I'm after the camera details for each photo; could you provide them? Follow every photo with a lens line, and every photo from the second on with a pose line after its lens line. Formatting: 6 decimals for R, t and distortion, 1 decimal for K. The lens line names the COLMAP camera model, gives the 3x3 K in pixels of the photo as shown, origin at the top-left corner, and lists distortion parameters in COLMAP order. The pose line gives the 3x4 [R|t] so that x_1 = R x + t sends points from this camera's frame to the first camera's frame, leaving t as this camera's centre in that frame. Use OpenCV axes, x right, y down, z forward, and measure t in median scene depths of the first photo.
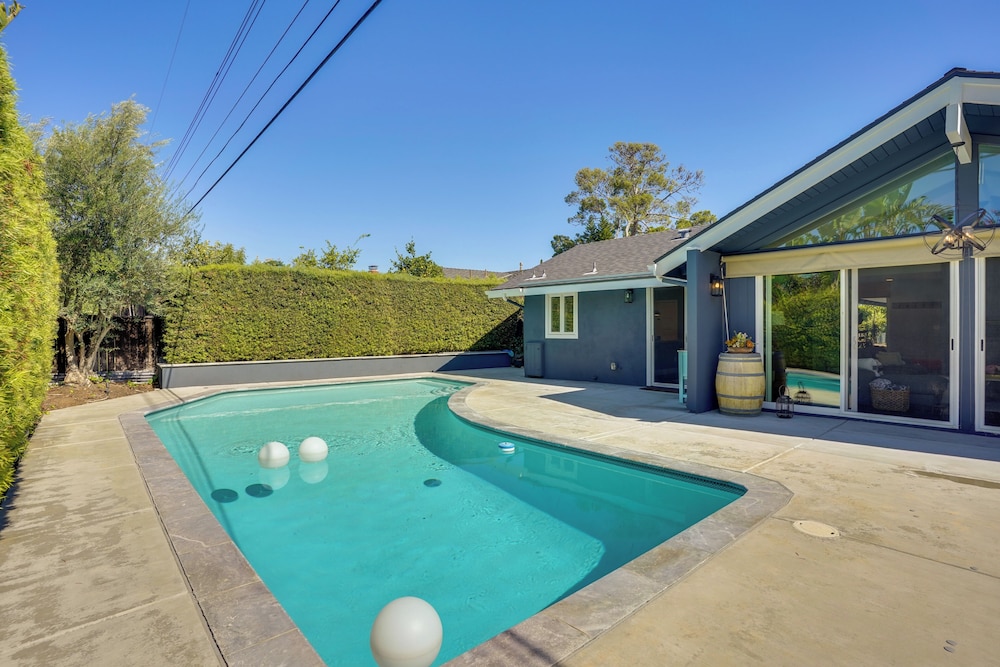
lens RADIAL K [[488.3, 0, 497.3], [0, 488.3, 330.9], [0, 0, 1]] dist [-0.080182, 0.041254]
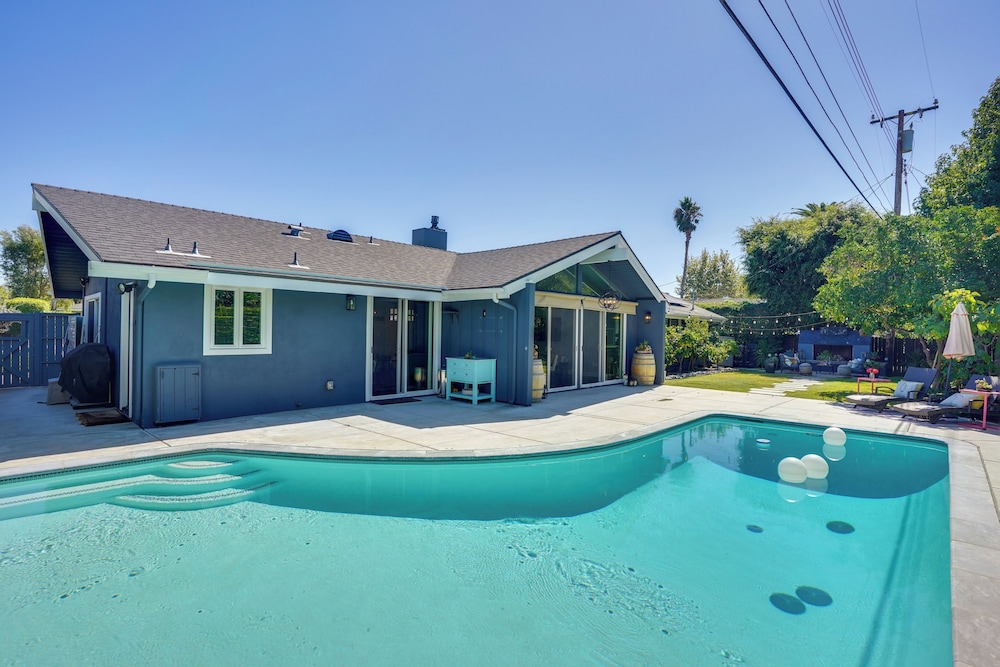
lens RADIAL K [[488.3, 0, 497.3], [0, 488.3, 330.9], [0, 0, 1]] dist [-0.080182, 0.041254]
pose [[-0.078870, 0.002629, 0.996881, -0.556446], [-0.009948, 0.999945, -0.003424, -0.018657], [-0.996835, -0.010187, -0.078840, 0.721715]]
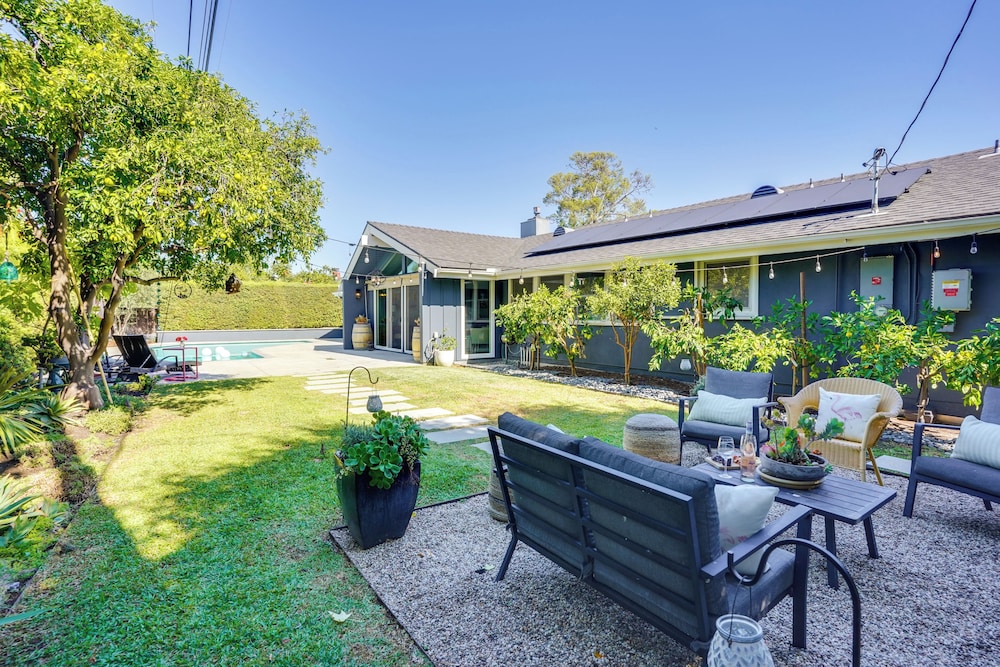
lens RADIAL K [[488.3, 0, 497.3], [0, 488.3, 330.9], [0, 0, 1]] dist [-0.080182, 0.041254]
pose [[0.992777, 0.004407, -0.119891, 0.853932], [-0.001112, 0.999620, 0.027535, 0.009461], [0.119967, -0.027203, 0.992405, -0.741524]]
